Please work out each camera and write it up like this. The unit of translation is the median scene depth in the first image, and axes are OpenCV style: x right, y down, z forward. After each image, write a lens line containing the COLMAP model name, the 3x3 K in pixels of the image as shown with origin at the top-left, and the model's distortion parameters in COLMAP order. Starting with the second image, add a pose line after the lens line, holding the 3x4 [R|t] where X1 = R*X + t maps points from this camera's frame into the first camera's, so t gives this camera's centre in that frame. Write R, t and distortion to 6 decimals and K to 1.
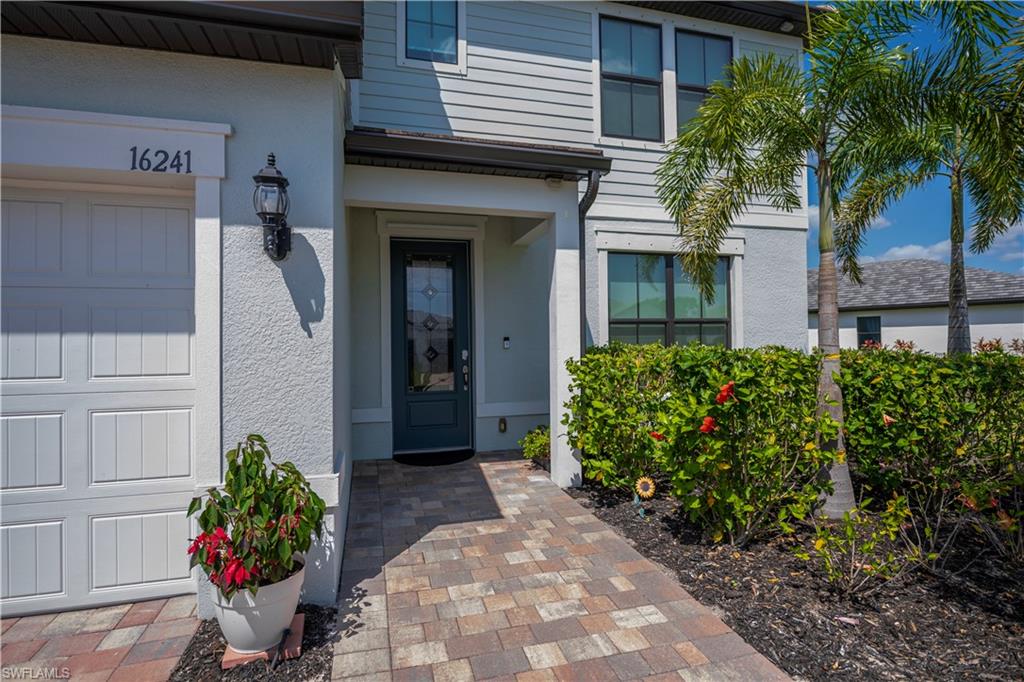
lens RADIAL K [[525.5, 0, 512.0], [0, 525.5, 341.0], [0, 0, 1]] dist [-0.001551, -0.000226]
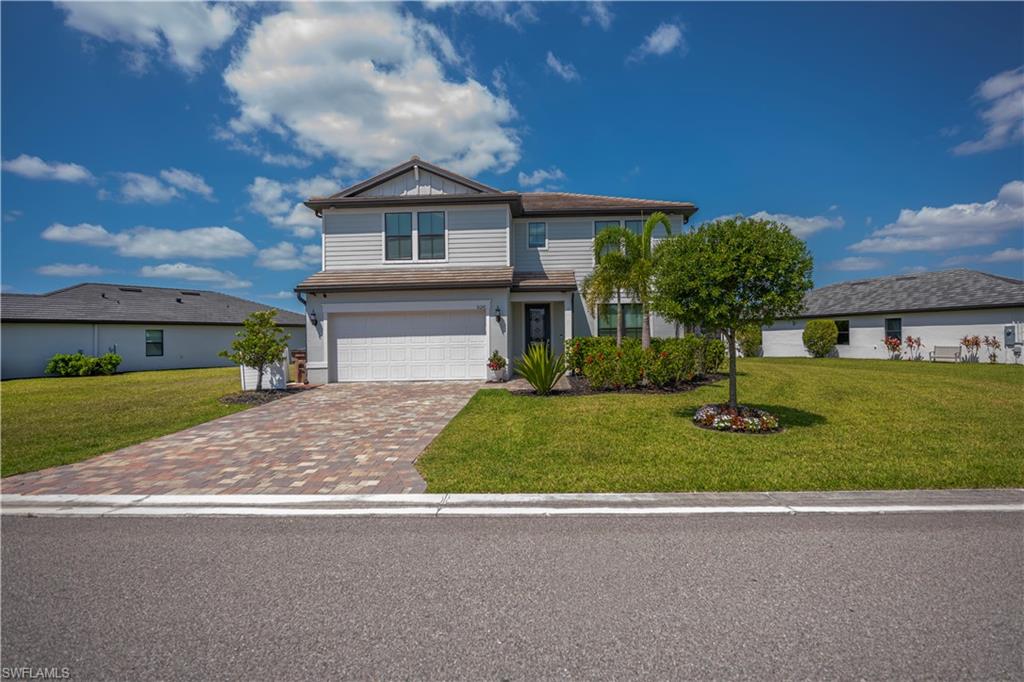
lens RADIAL K [[510.0, 0, 512.0], [0, 510.0, 341.0], [0, 0, 1]] dist [0.000491, 0.000081]
pose [[0.949140, -0.002159, -0.314846, 0.662518], [0.002611, 0.999996, 0.001012, 0.023991], [0.314843, -0.001782, 0.949142, -1.935076]]
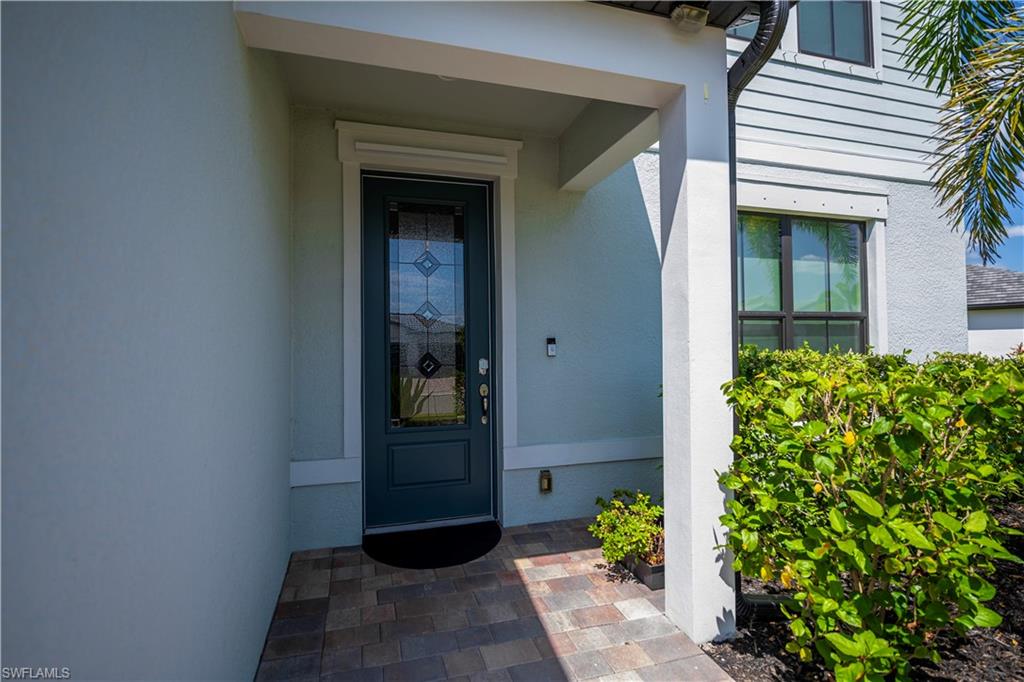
lens RADIAL K [[510.0, 0, 512.0], [0, 510.0, 341.0], [0, 0, 1]] dist [0.000491, 0.000081]
pose [[0.999698, 0.003319, 0.024344, -0.072101], [-0.003094, 0.999952, -0.009282, 0.001779], [-0.024373, 0.009204, 0.999661, 0.406974]]
